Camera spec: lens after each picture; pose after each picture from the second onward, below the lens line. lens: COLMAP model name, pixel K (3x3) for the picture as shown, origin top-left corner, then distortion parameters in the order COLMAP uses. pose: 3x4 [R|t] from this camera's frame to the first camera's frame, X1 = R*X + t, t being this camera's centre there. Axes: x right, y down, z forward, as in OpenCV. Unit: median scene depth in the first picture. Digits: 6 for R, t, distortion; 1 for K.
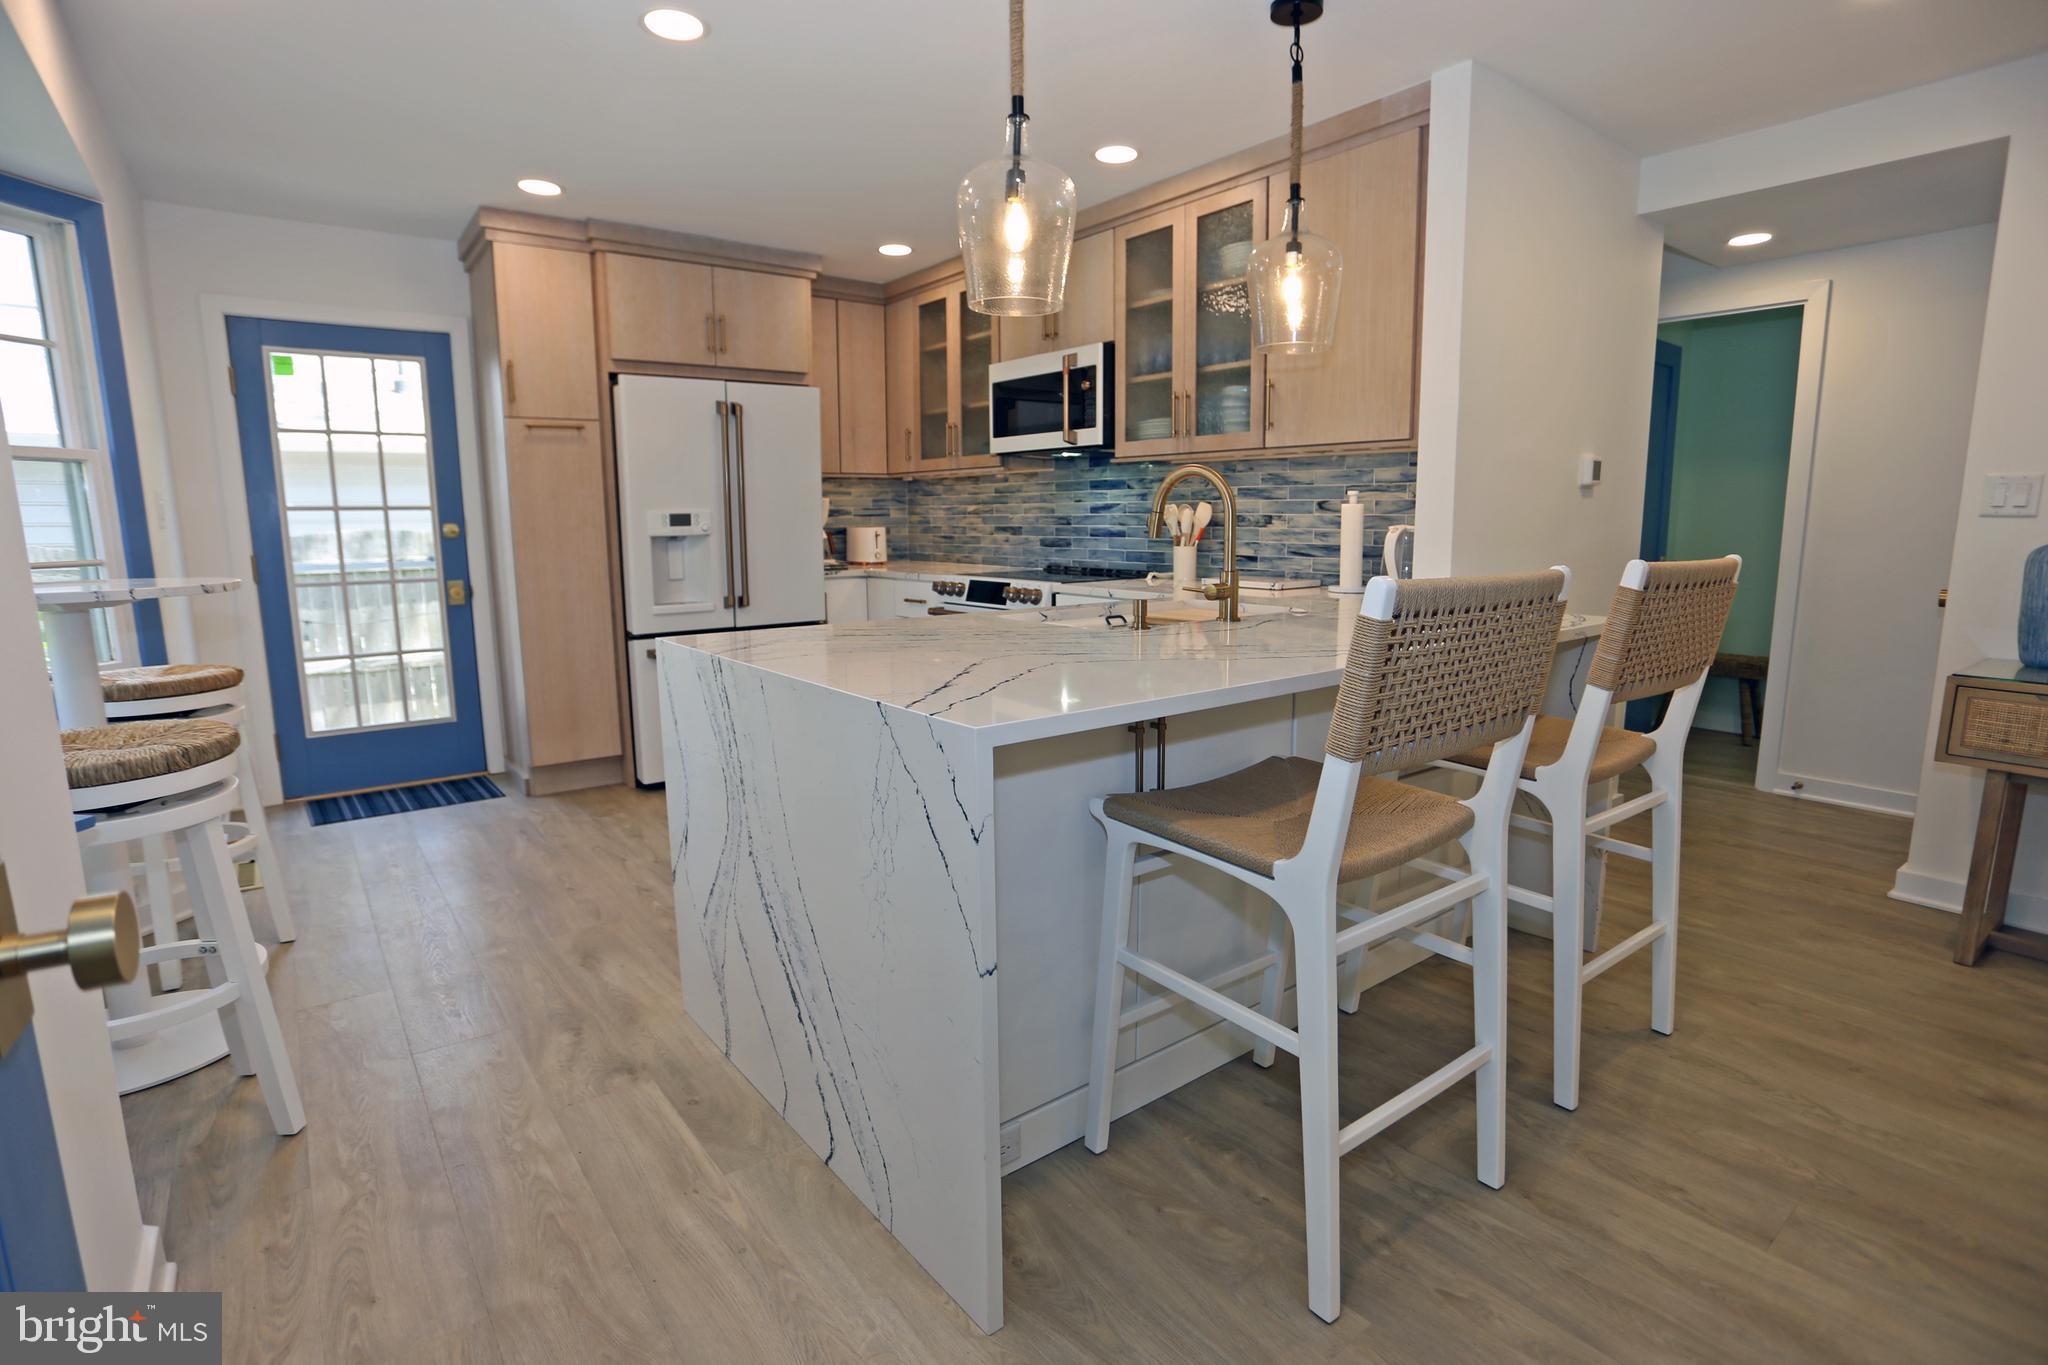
lens RADIAL K [[998.6, 0, 1024.3], [0, 998.6, 678.5], [0, 0, 1]] dist [-0.081648, 0.034118]
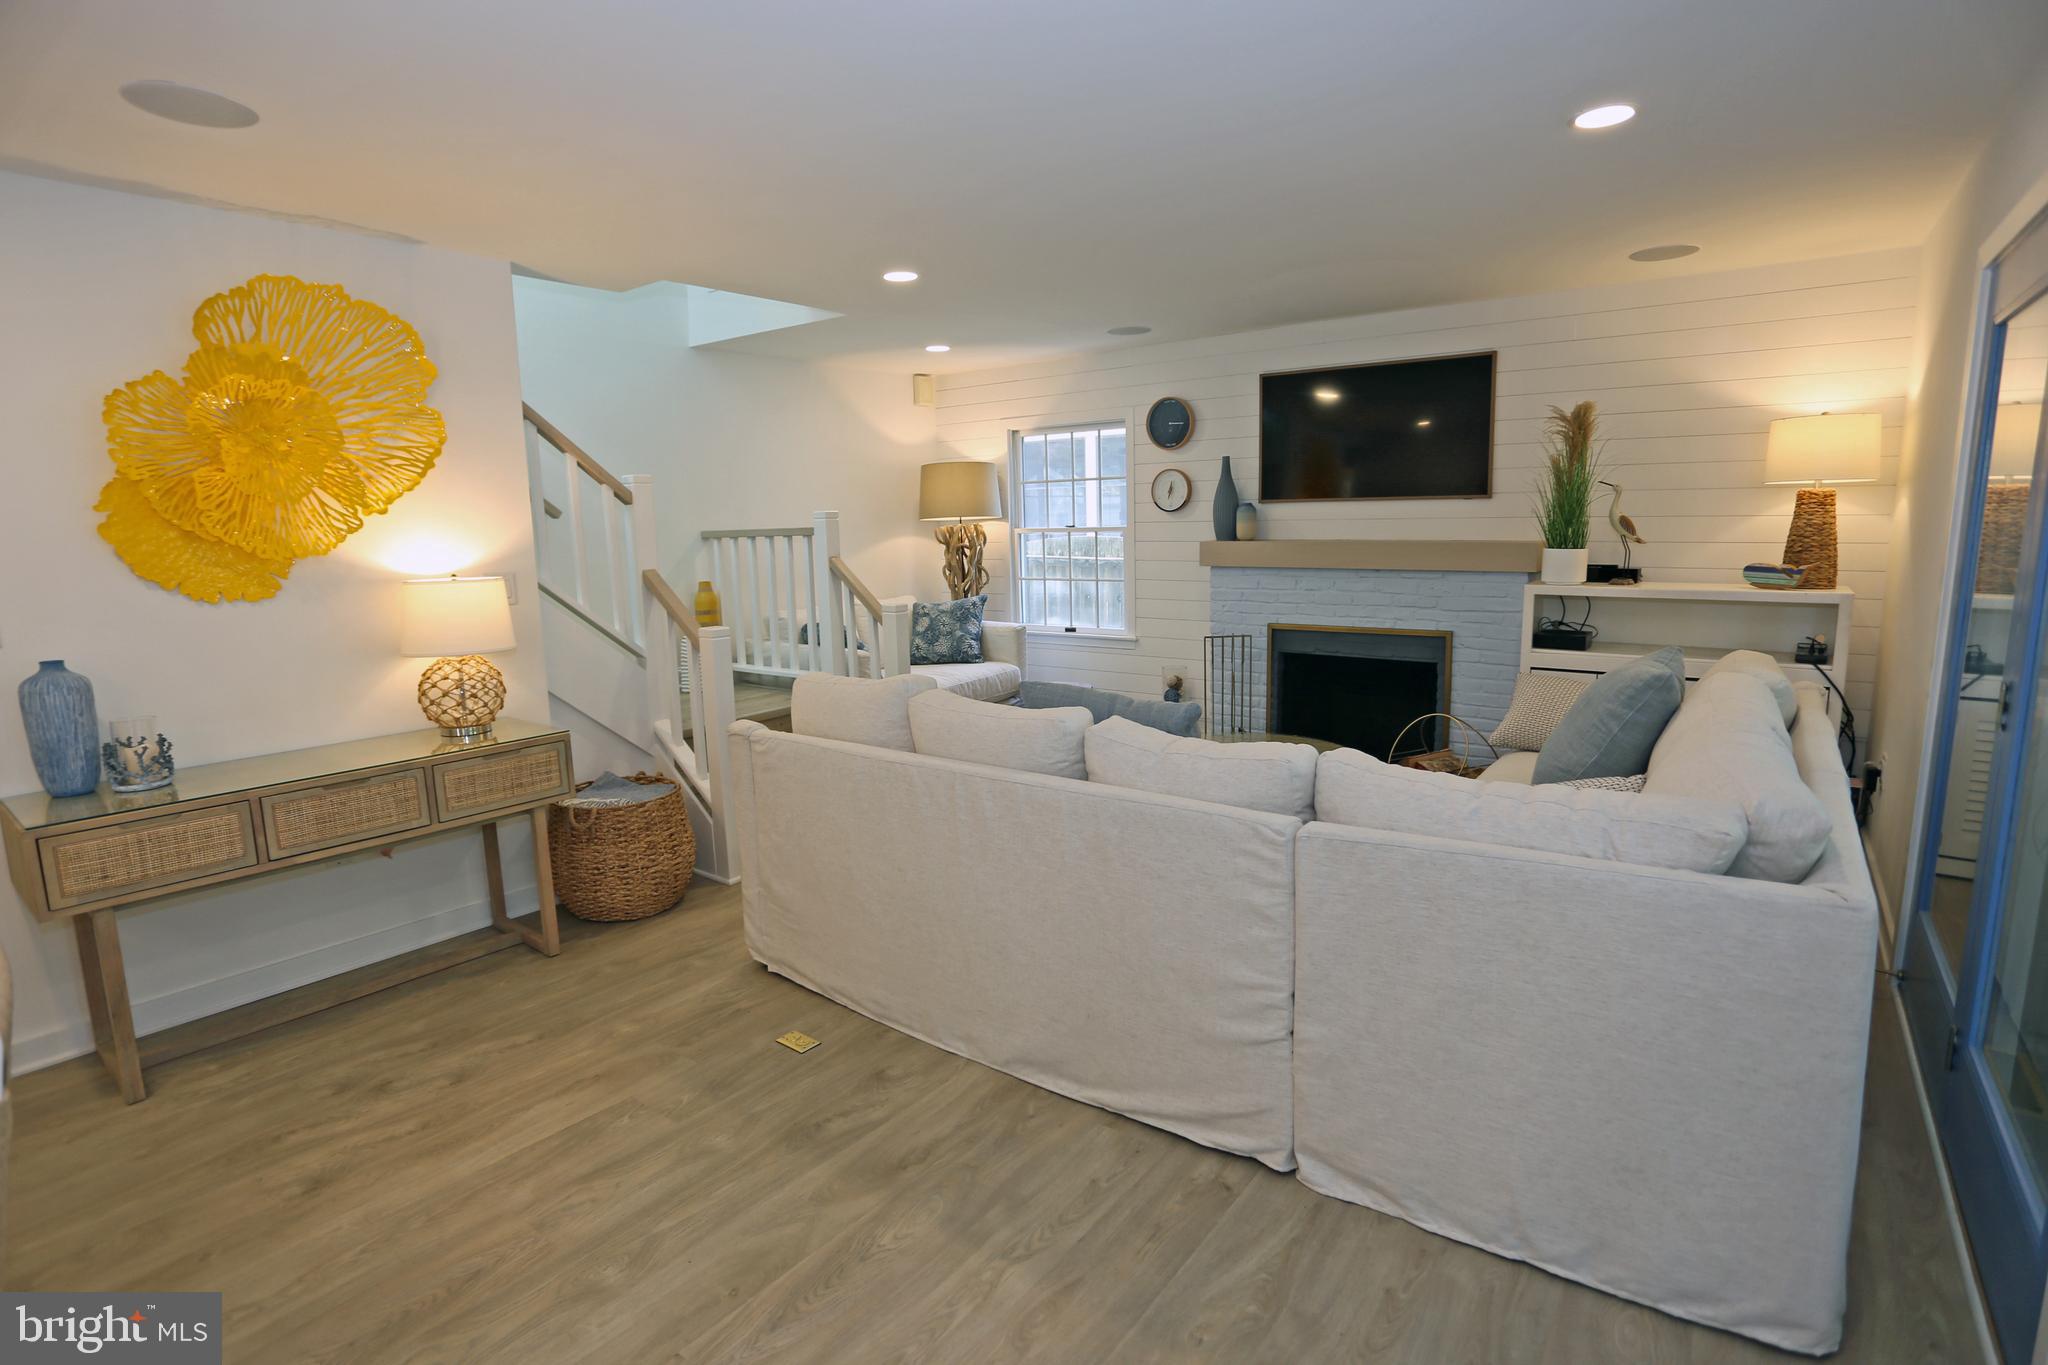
lens RADIAL K [[1003.5, 0, 1027.3], [0, 1003.5, 675.3], [0, 0, 1]] dist [-0.076438, 0.033128]
pose [[-0.262711, -0.138443, 0.954891, -0.088137], [0.181957, 0.964788, 0.189938, -0.090797], [-0.947562, 0.223648, -0.228270, 0.159699]]
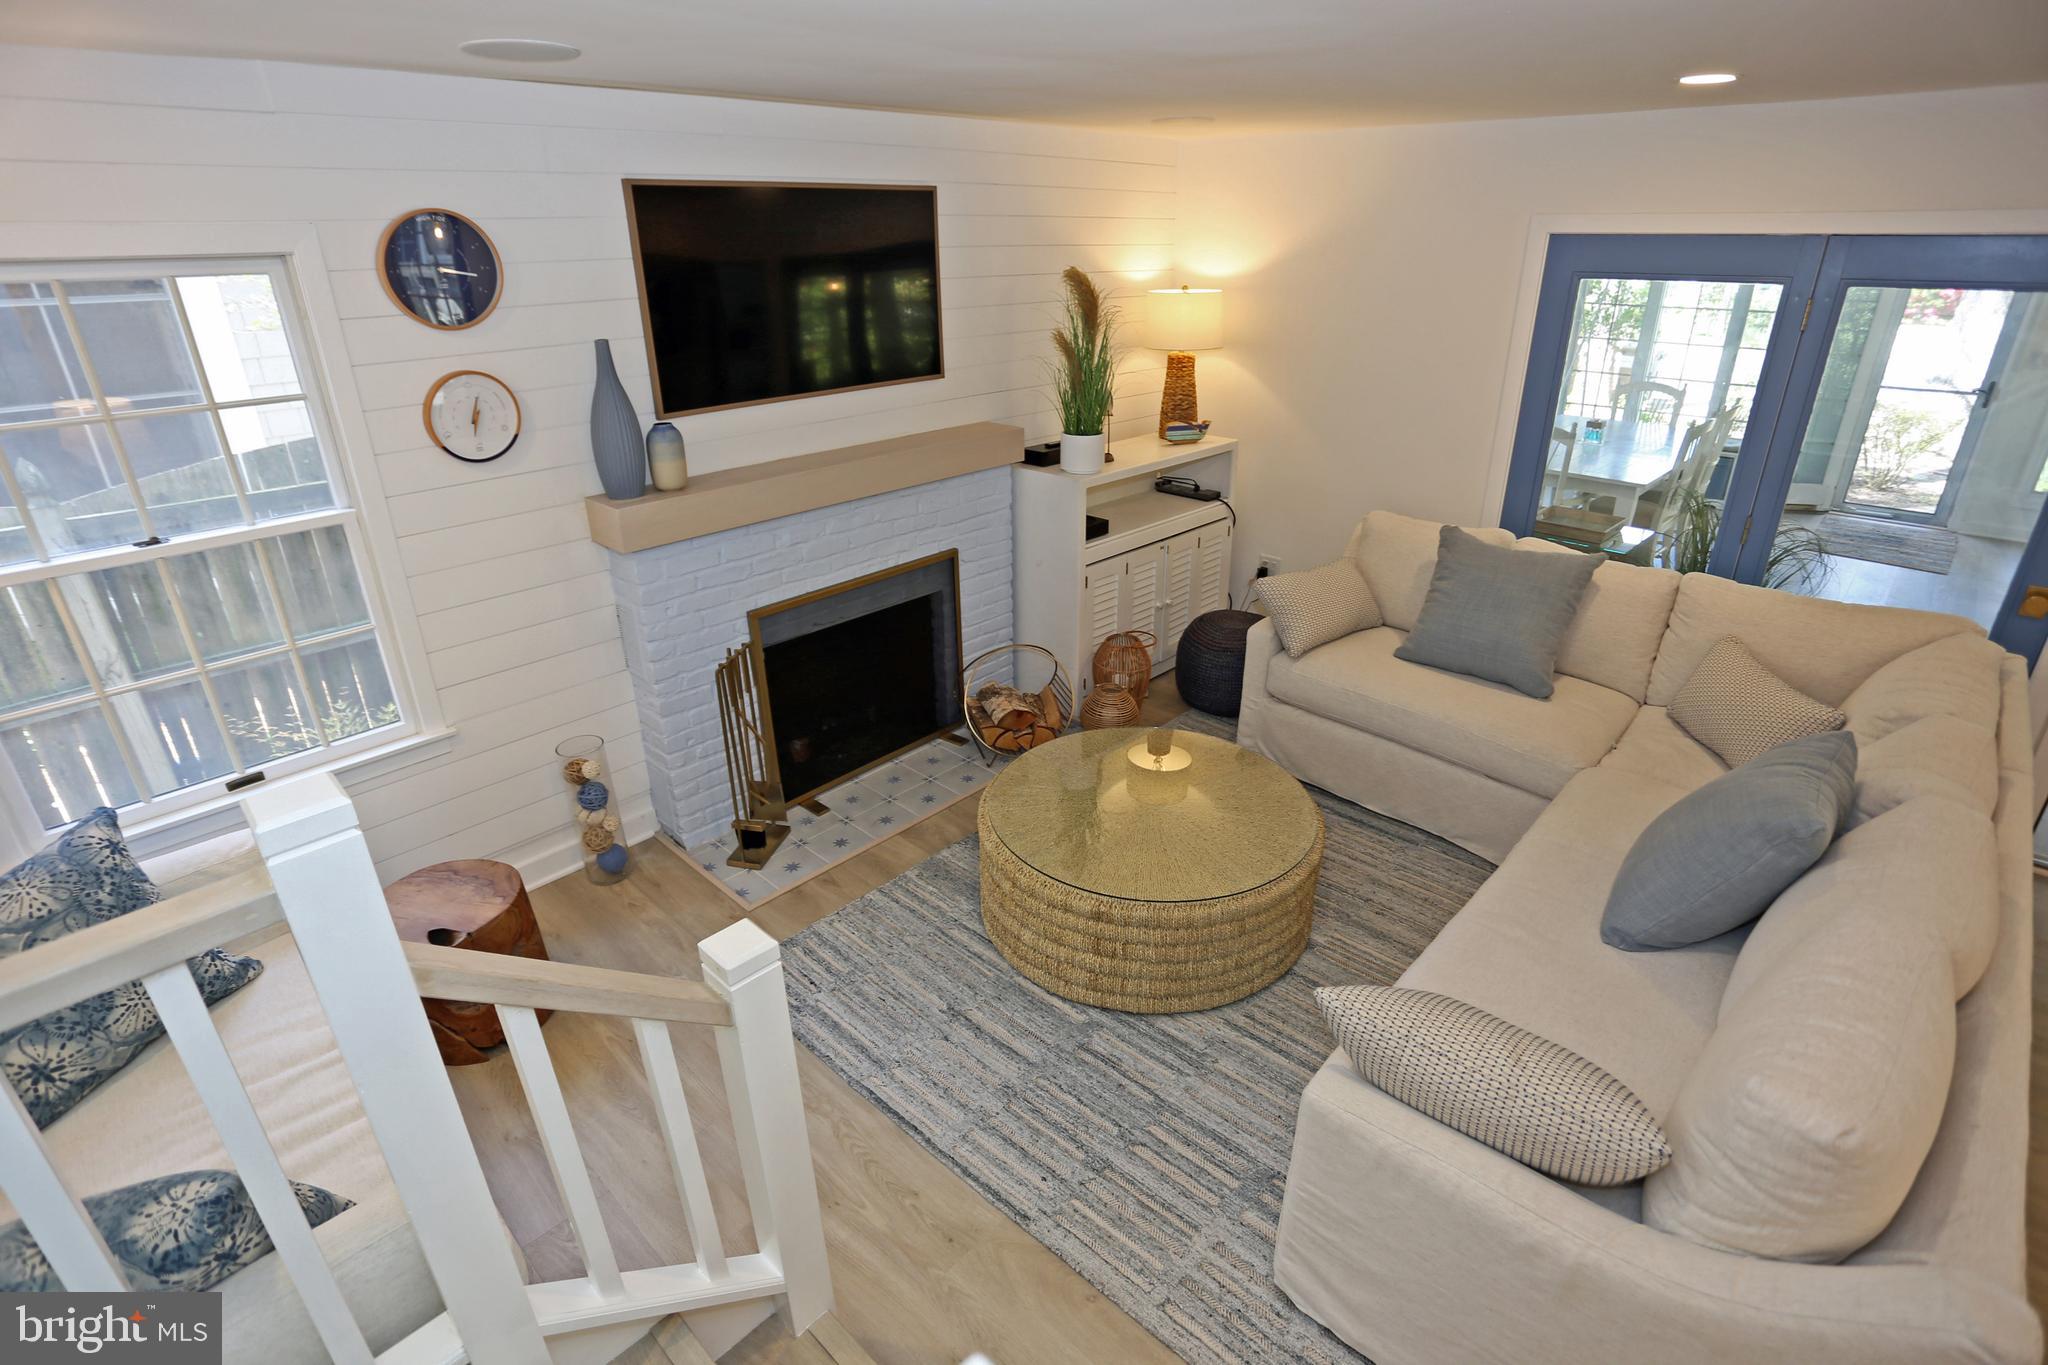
lens RADIAL K [[977.3, 0, 1019.4], [0, 977.3, 705.4], [0, 0, 1]] dist [-0.080338, 0.021410]
pose [[-0.989141, 0.084576, -0.120197, 1.024244], [0.000619, 0.820218, 0.572051, -0.250667], [0.146970, 0.565764, -0.811363, 0.271982]]
